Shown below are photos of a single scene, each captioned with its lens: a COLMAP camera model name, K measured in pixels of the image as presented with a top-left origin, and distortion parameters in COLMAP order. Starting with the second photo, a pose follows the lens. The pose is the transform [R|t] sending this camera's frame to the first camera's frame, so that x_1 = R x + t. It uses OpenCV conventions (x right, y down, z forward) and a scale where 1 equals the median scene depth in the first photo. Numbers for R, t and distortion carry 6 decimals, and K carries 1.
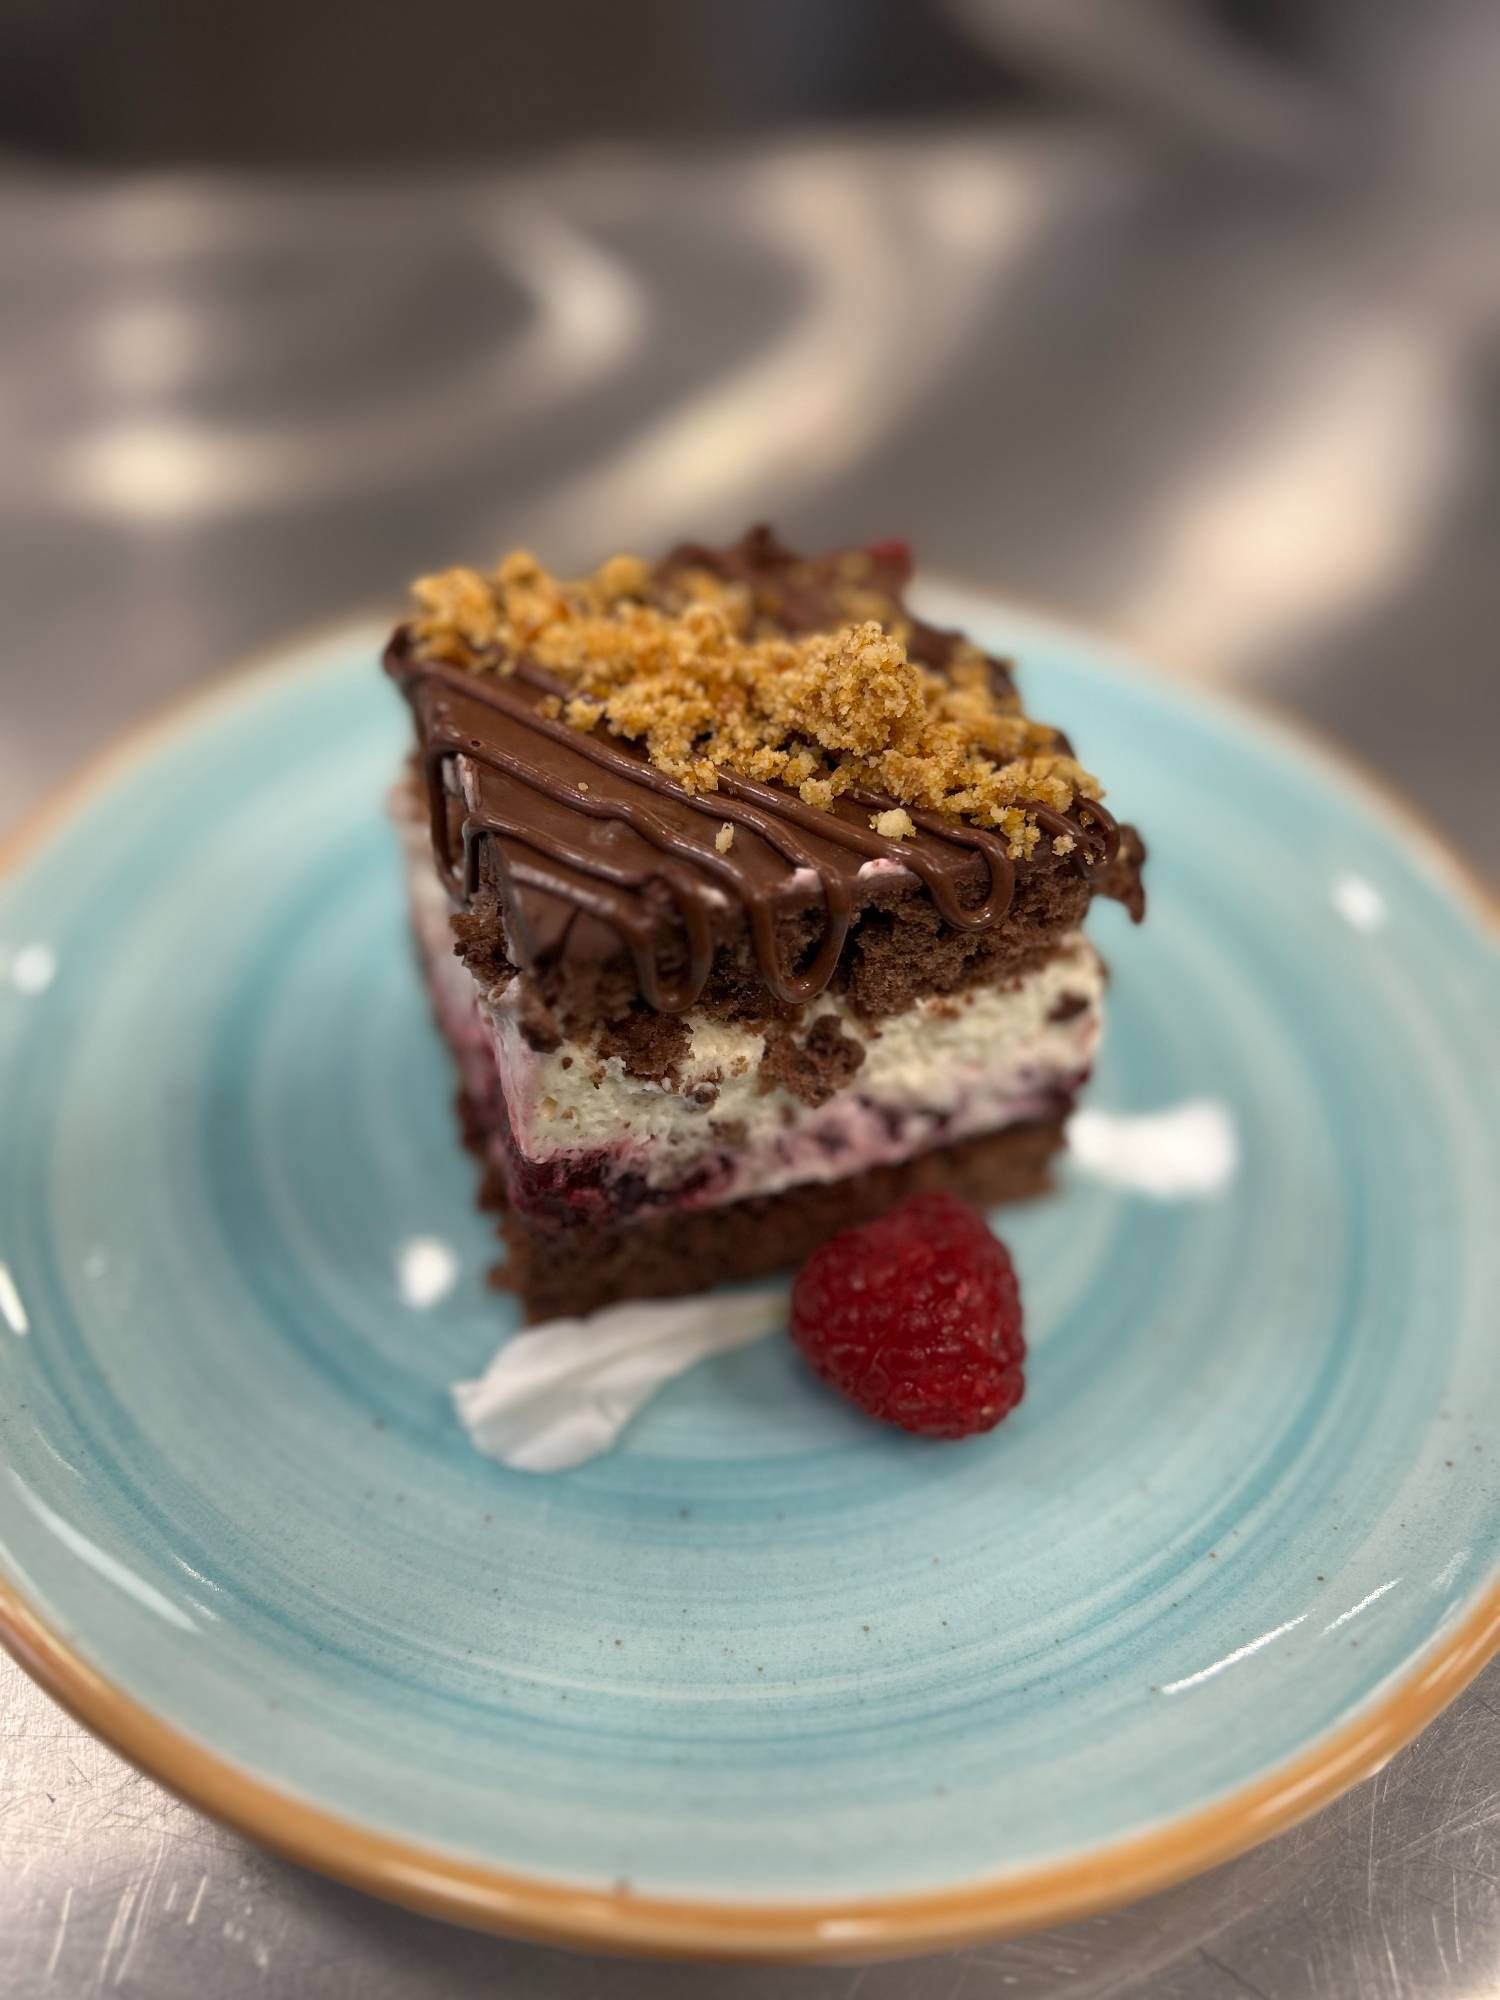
lens RADIAL K [[1525.0, 0, 735.0], [0, 1525.0, 1005.5], [0, 0, 1]] dist [0.065098, -0.072926]
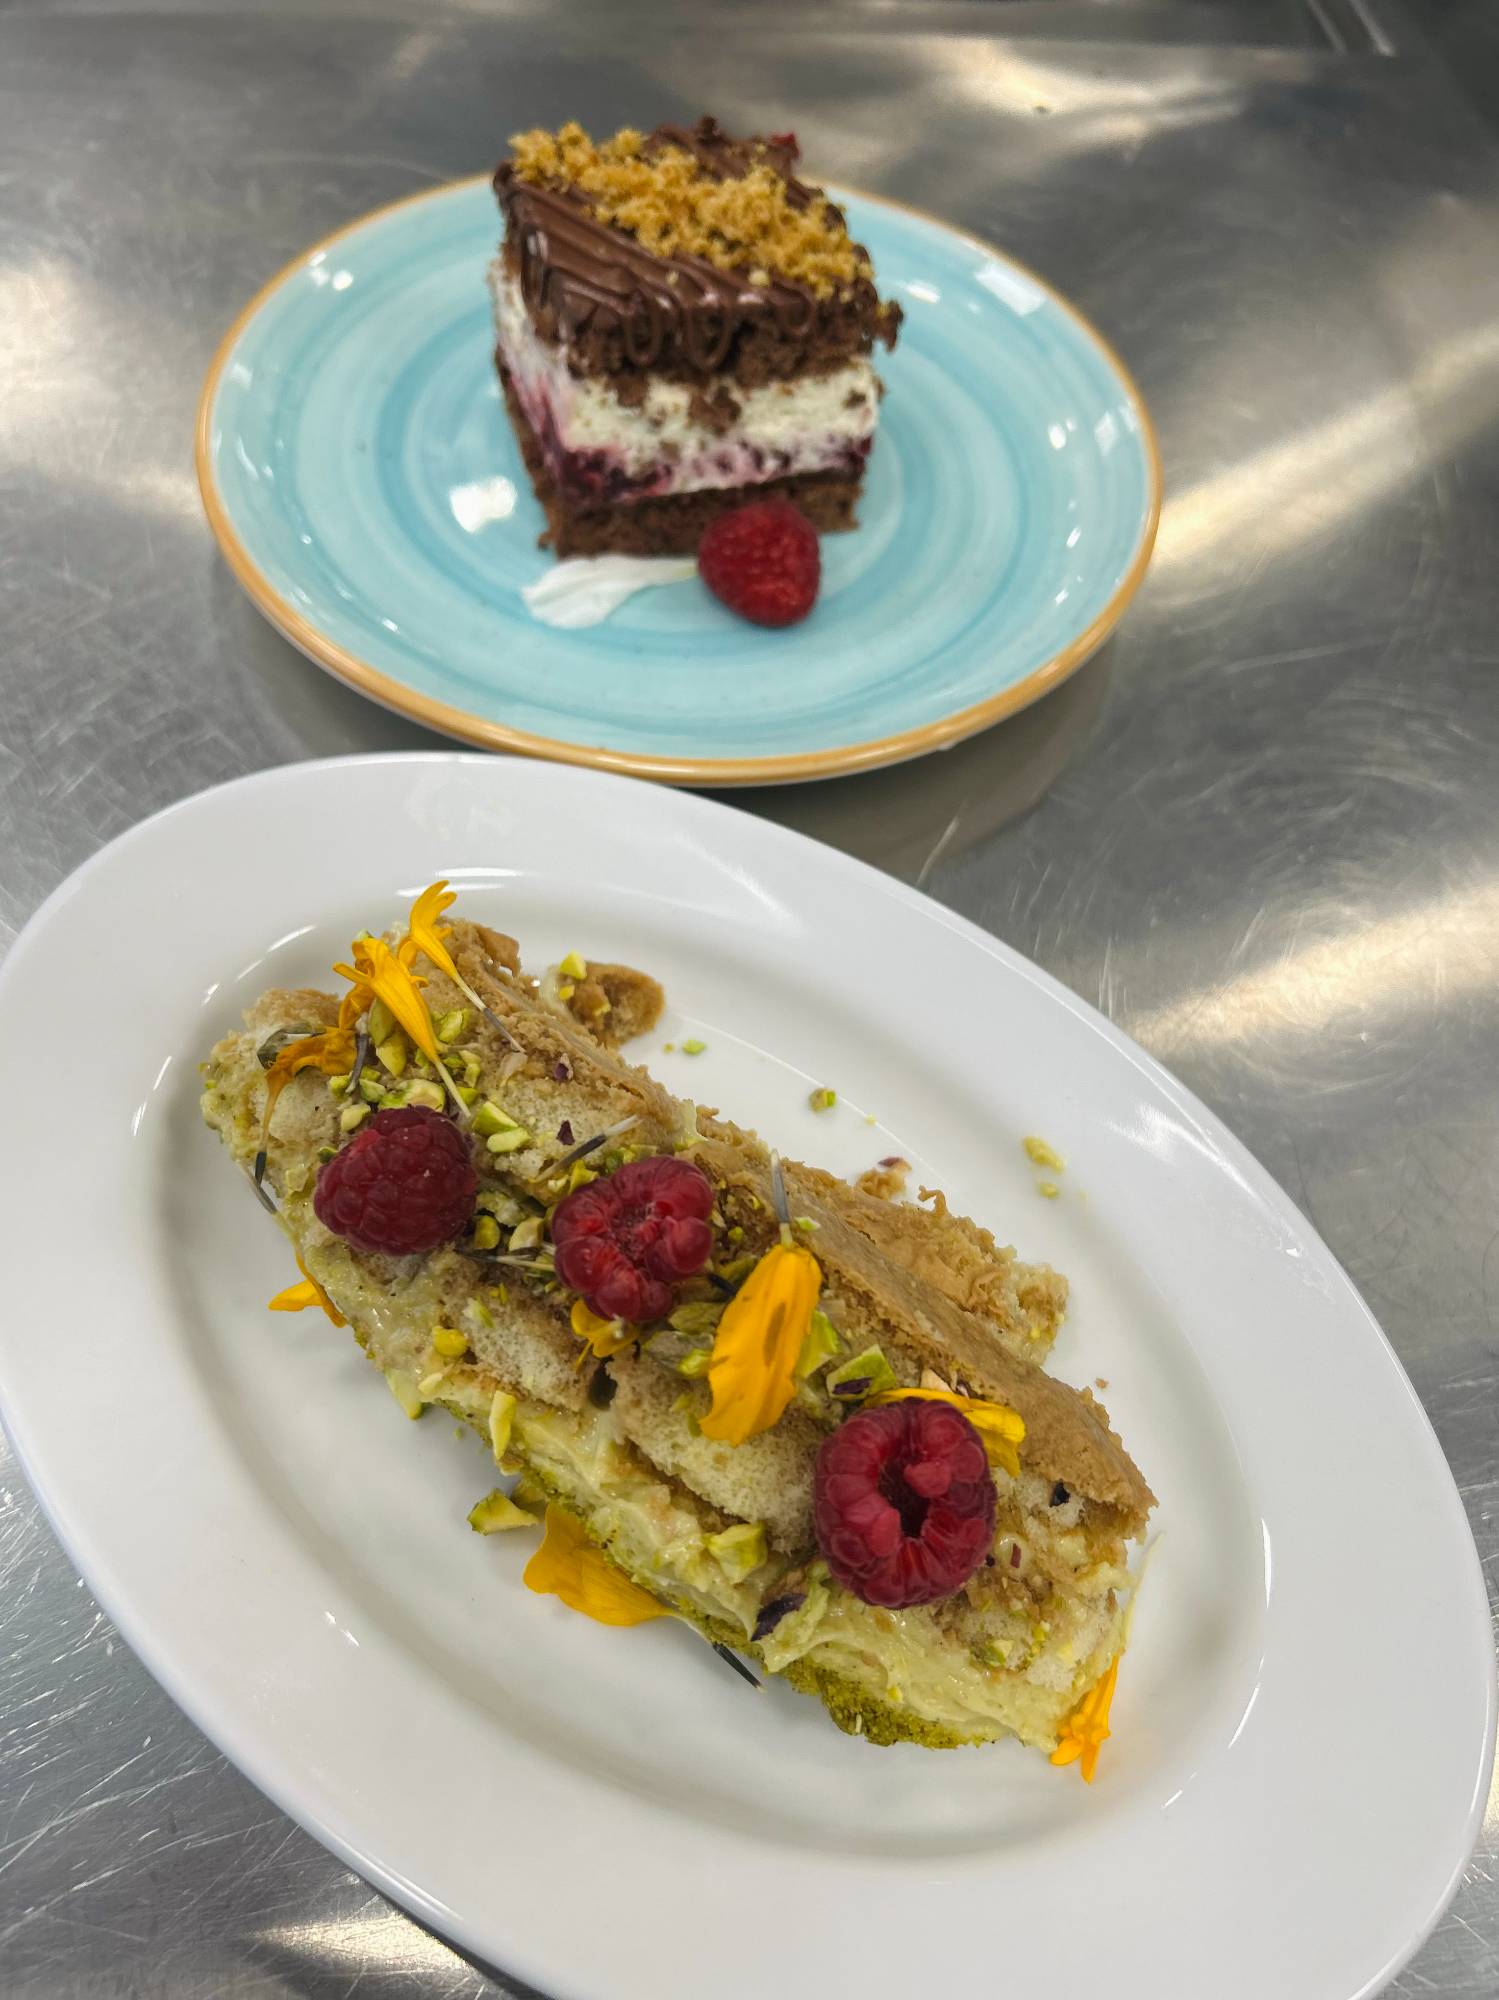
lens RADIAL K [[1650.3, 0, 763.7], [0, 1650.3, 996.8], [0, 0, 1]] dist [-0.011401, 0.008264]
pose [[0.998329, 0.054274, 0.019846, 0.110194], [-0.056662, 0.986818, 0.151592, 0.441467], [-0.011356, -0.152463, 0.988244, -1.157327]]
